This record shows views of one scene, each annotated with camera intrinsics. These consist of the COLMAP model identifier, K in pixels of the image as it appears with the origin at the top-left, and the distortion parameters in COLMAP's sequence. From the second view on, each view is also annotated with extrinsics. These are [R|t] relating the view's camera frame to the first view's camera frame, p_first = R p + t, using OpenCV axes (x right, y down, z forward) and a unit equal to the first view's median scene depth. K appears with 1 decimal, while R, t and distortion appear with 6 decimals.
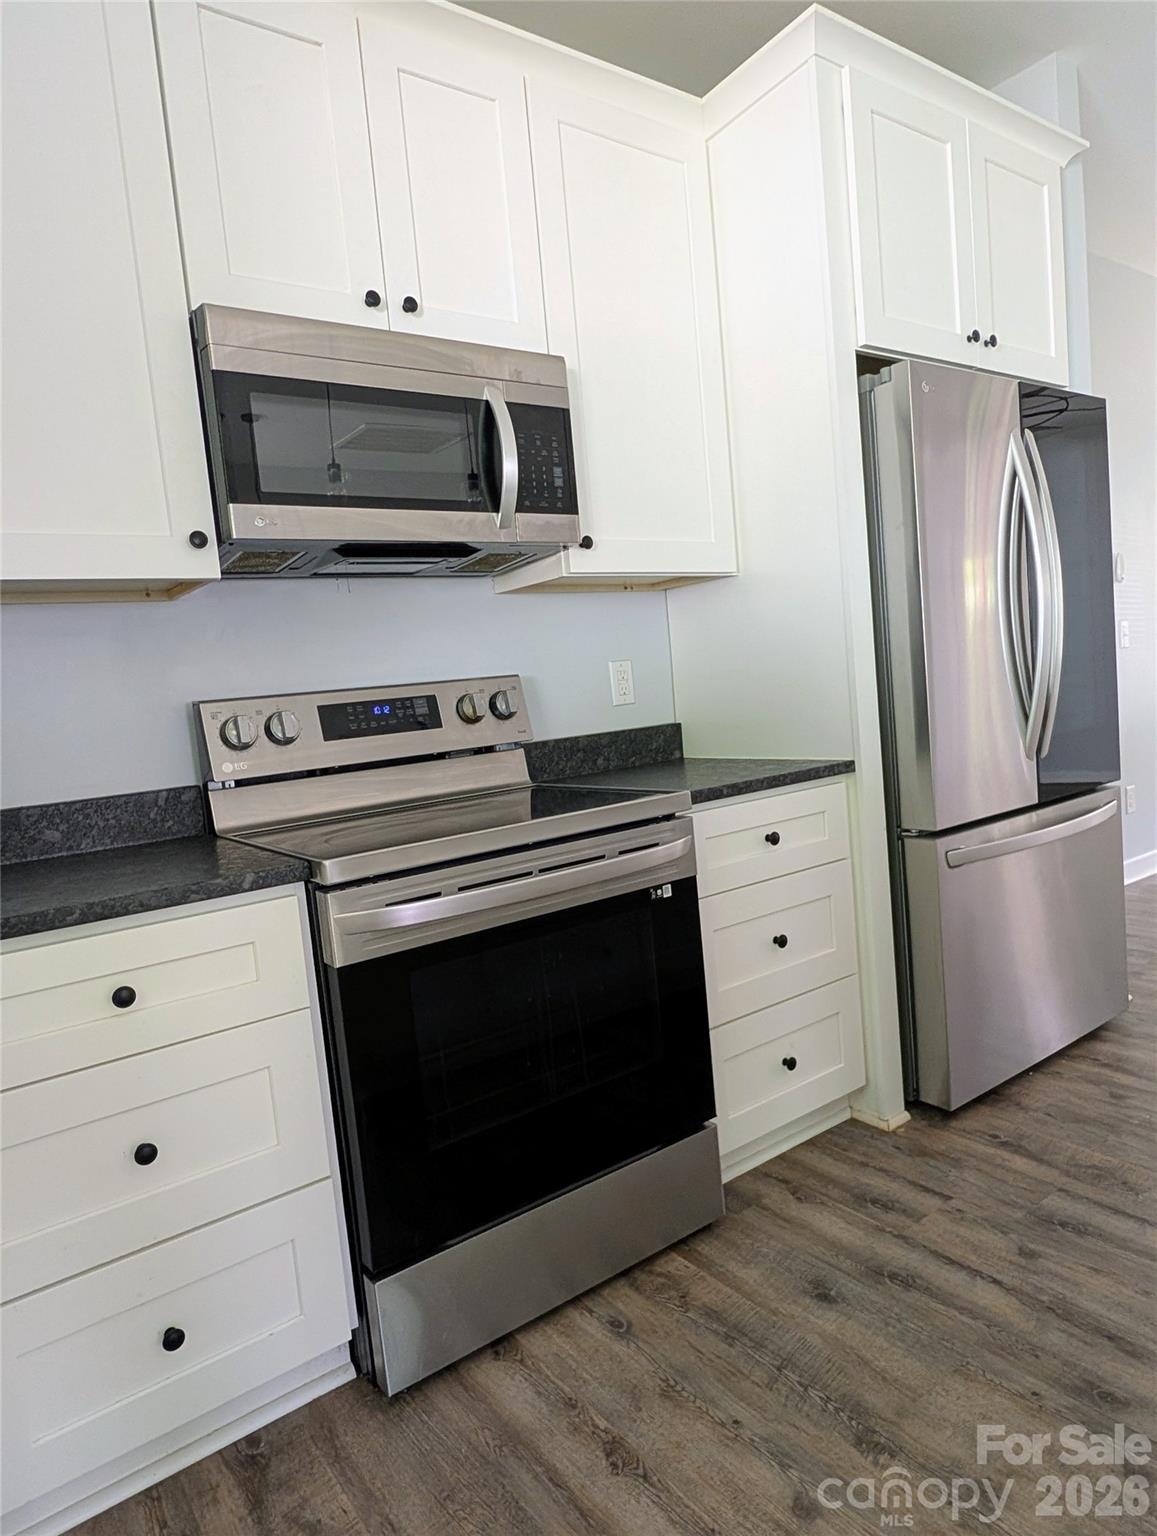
lens RADIAL K [[959.6, 0, 592.2], [0, 959.6, 777.2], [0, 0, 1]] dist [0.002256, -0.003979]
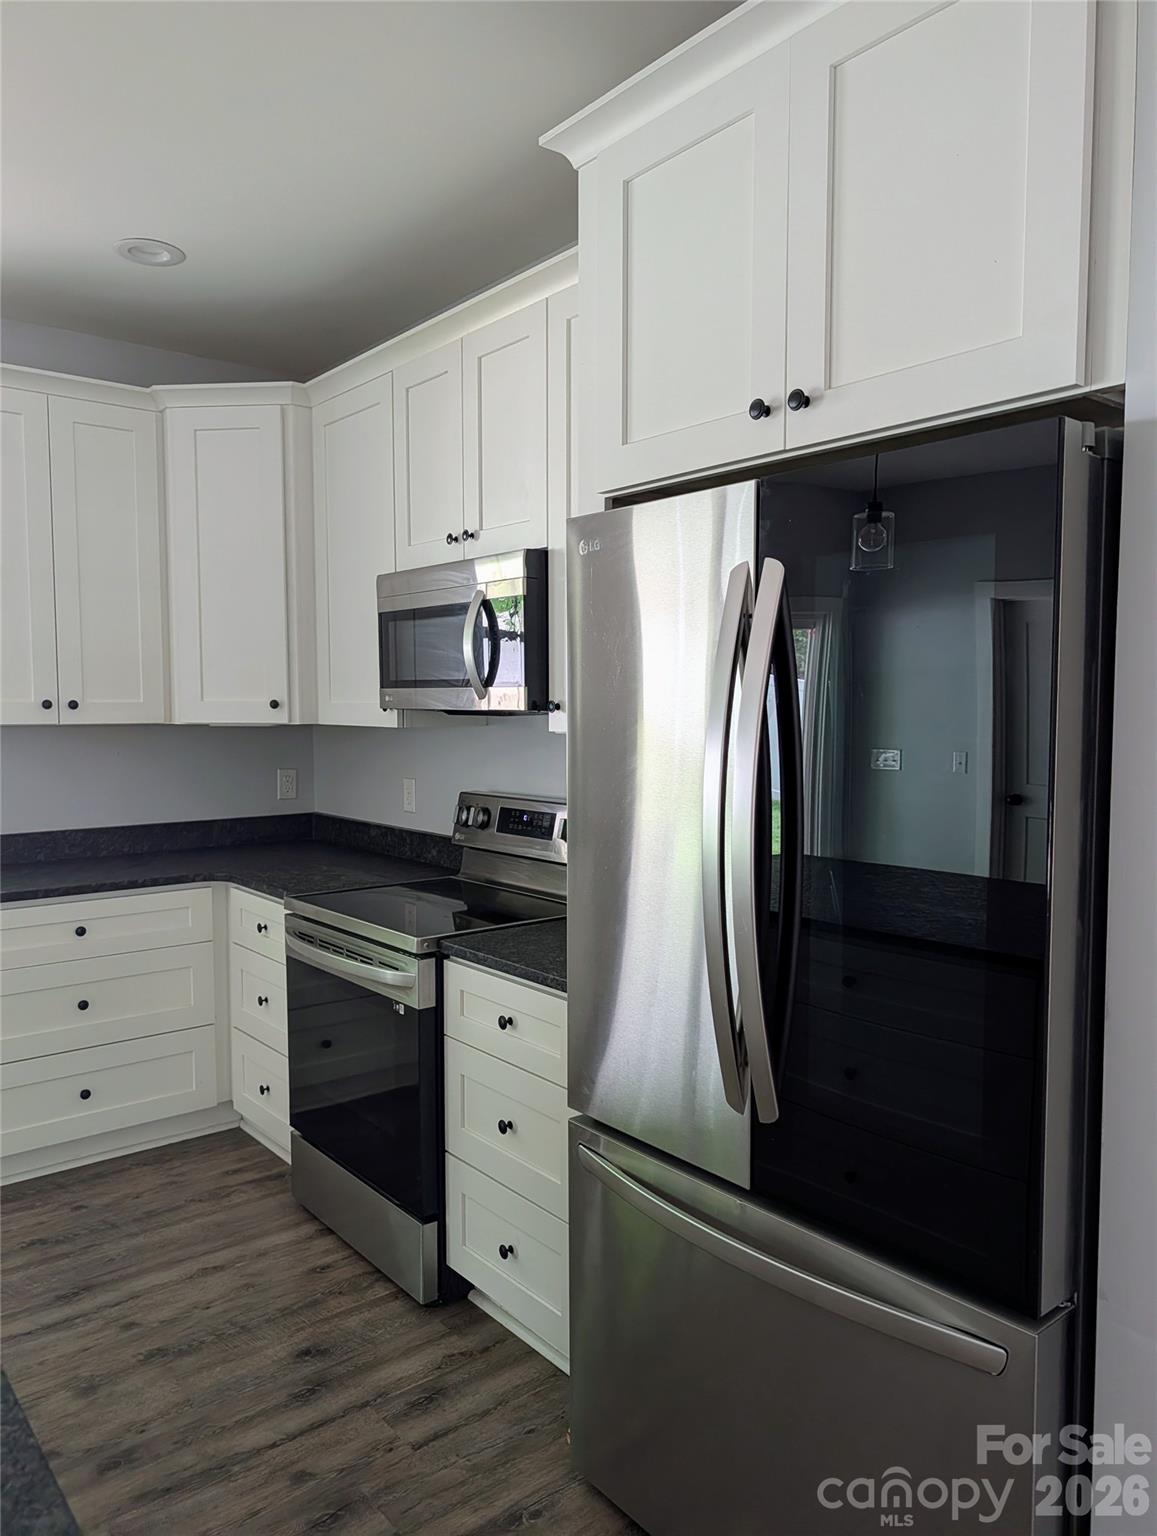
lens RADIAL K [[1101.5, 0, 580.8], [0, 1101.5, 768.8], [0, 0, 1]] dist [-0.002594, -0.001161]
pose [[0.049398, 0.152970, -0.986995, 1.525920], [-0.100774, 0.983922, 0.147450, -0.442729], [0.993682, 0.092180, 0.064019, 1.174898]]
